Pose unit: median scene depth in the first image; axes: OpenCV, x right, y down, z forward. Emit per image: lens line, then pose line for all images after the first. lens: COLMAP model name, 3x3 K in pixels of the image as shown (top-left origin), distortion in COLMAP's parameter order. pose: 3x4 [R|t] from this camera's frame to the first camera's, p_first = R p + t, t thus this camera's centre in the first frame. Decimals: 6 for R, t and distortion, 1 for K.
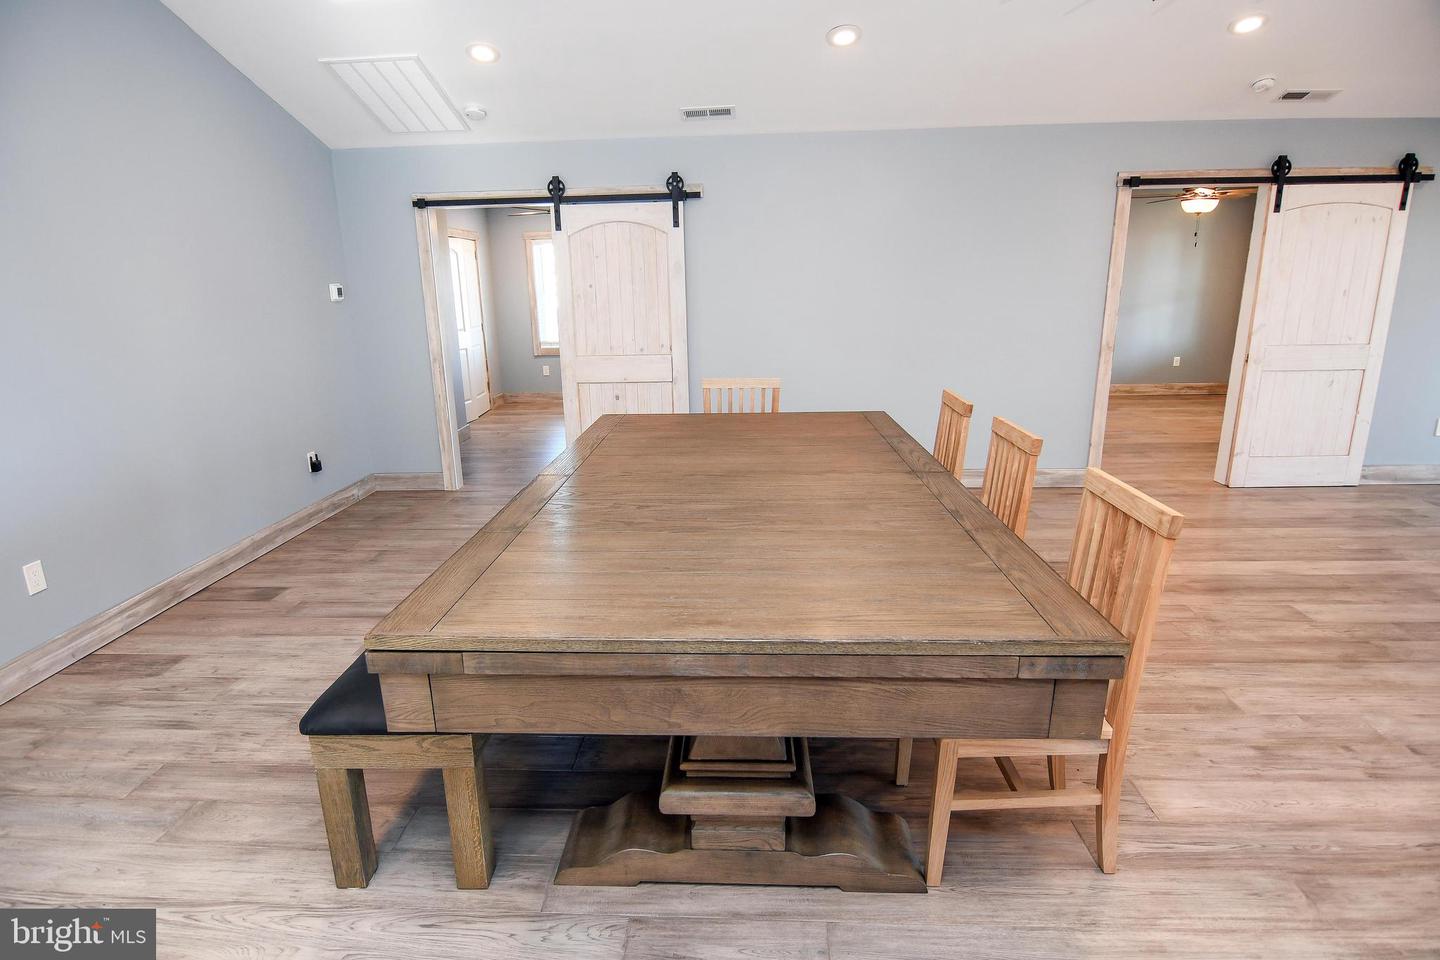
lens RADIAL K [[762.3, 0, 714.3], [0, 762.3, 483.7], [0, 0, 1]] dist [-0.005451, -0.006447]
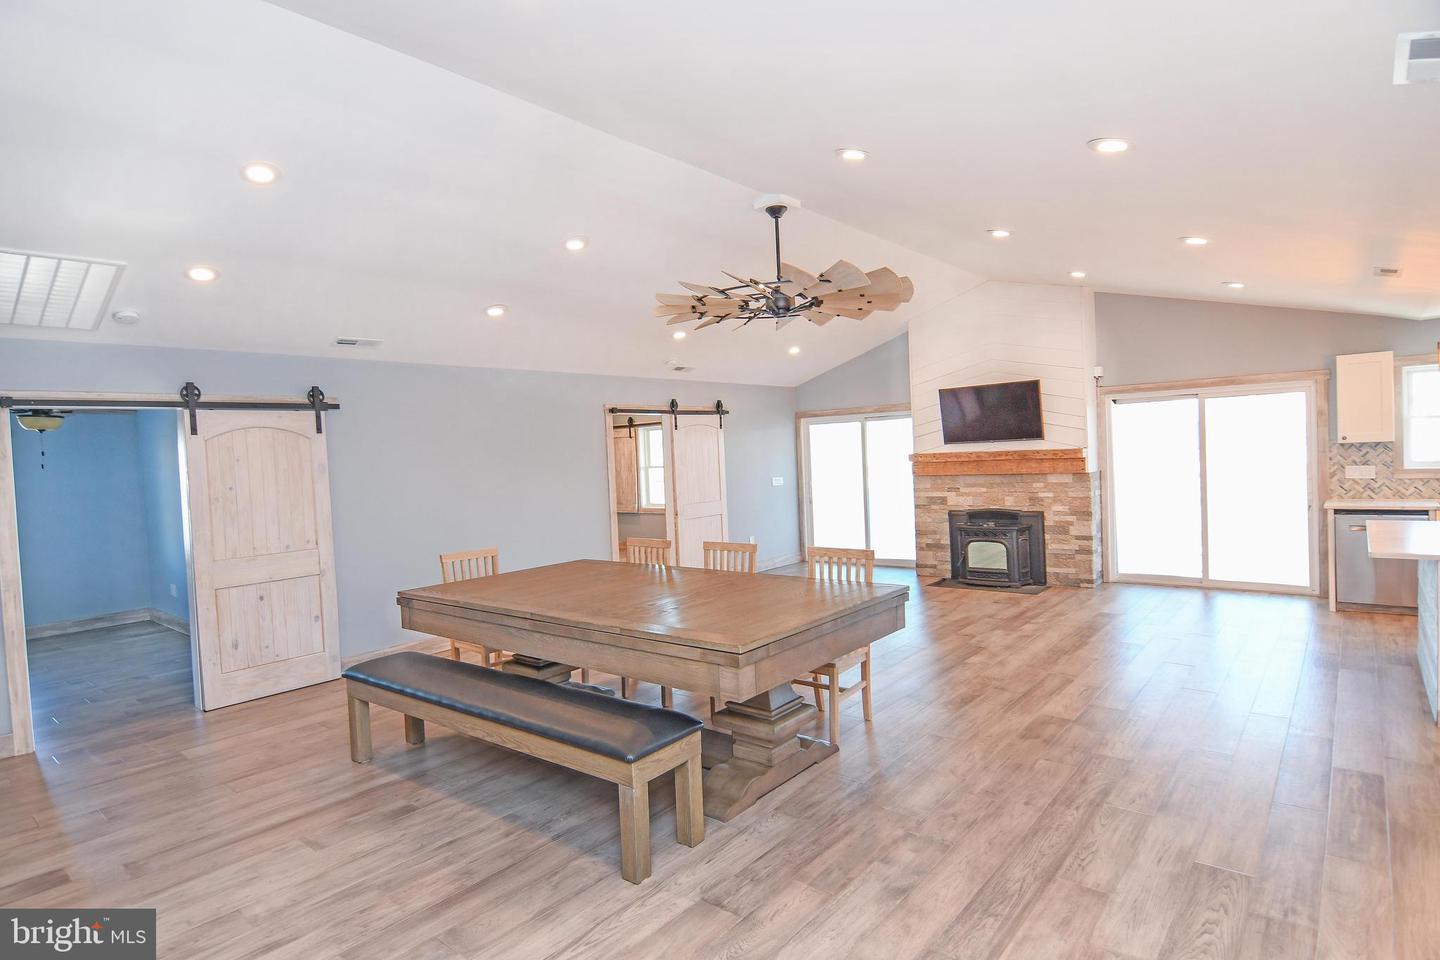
lens RADIAL K [[762.3, 0, 707.2], [0, 762.3, 479.4], [0, 0, 1]] dist [-0.005451, -0.006447]
pose [[0.605488, -0.033615, 0.795144, -0.605377], [0.236751, 0.961484, -0.139634, 0.013630], [-0.759825, 0.272798, 0.590125, -0.057375]]
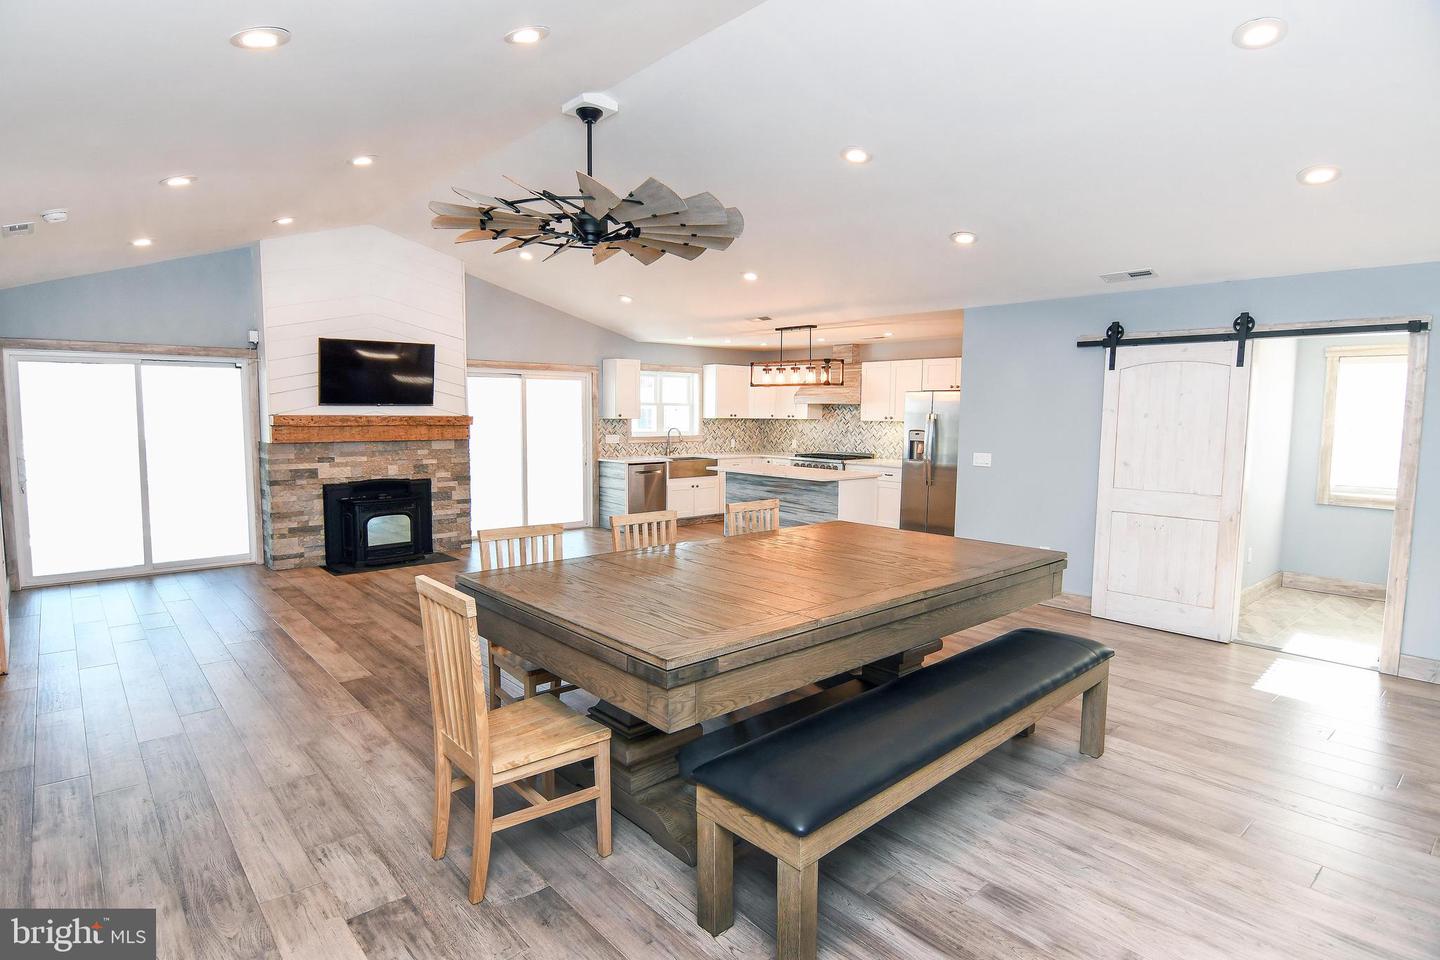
lens RADIAL K [[762.3, 0, 707.6], [0, 762.3, 481.0], [0, 0, 1]] dist [-0.005451, -0.006447]
pose [[-0.695207, -0.053717, 0.716800, -0.433327], [0.190991, 0.947554, 0.256248, -0.274576], [-0.692972, 0.315048, -0.648487, 1.021908]]
